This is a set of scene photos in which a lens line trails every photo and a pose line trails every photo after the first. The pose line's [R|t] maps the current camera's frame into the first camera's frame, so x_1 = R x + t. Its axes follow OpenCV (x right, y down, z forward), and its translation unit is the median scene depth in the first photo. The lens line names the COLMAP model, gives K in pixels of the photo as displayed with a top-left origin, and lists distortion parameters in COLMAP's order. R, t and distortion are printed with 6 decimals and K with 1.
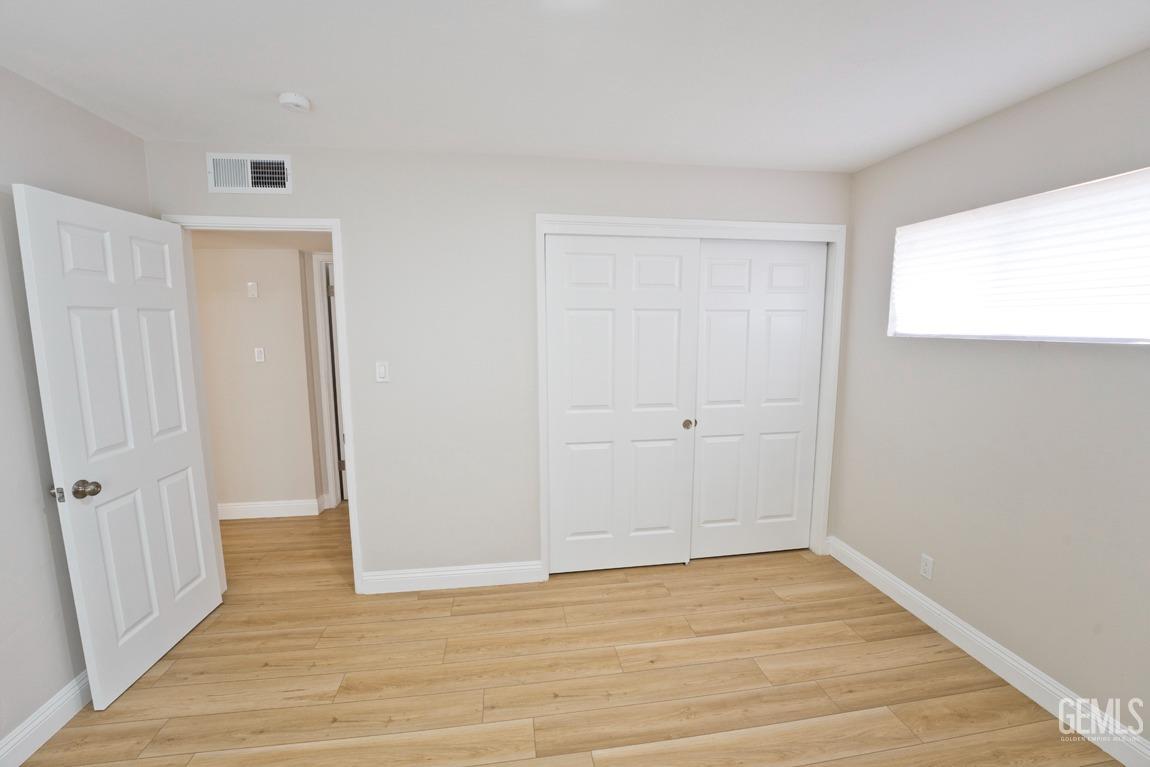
lens RADIAL K [[468.9, 0, 575.0], [0, 468.9, 383.5], [0, 0, 1]] dist [-0.025847, 0.000274]
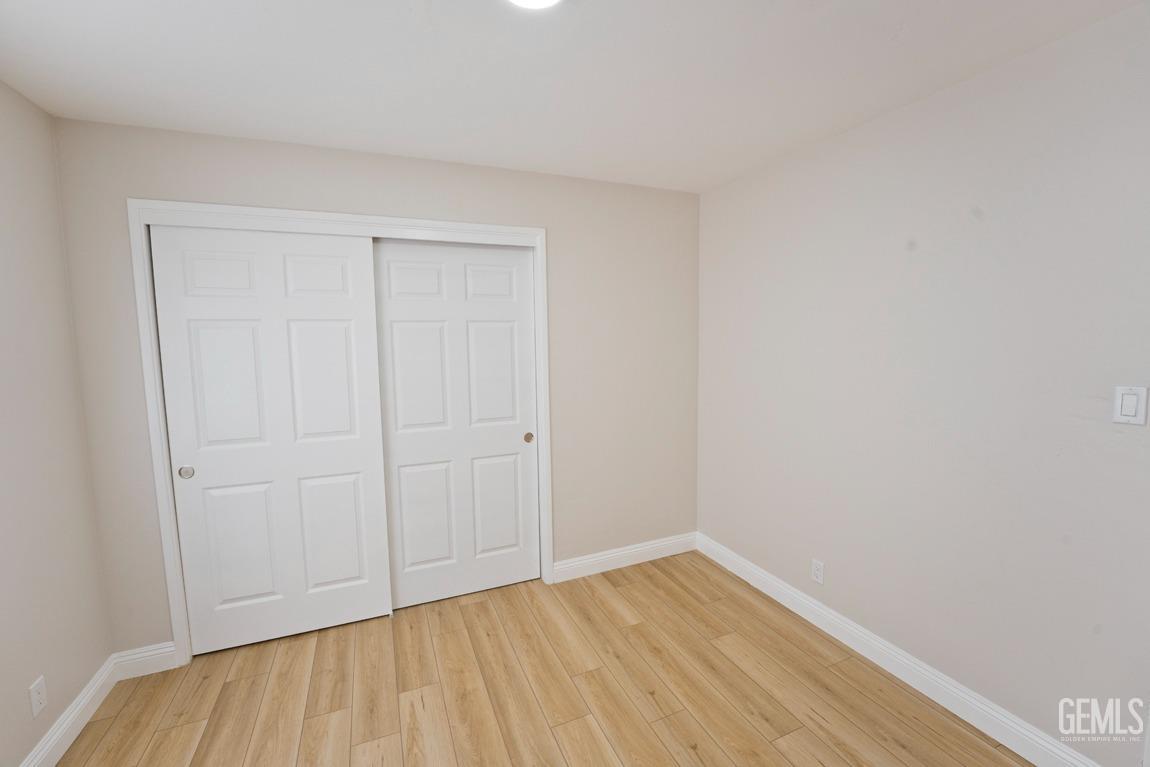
lens RADIAL K [[468.9, 0, 575.0], [0, 468.9, 383.5], [0, 0, 1]] dist [-0.025847, 0.000274]
pose [[0.970989, -0.032621, 0.236889, 0.404583], [0.038489, 0.999055, -0.020186, -0.010250], [-0.236007, 0.028718, 0.971327, 0.085441]]
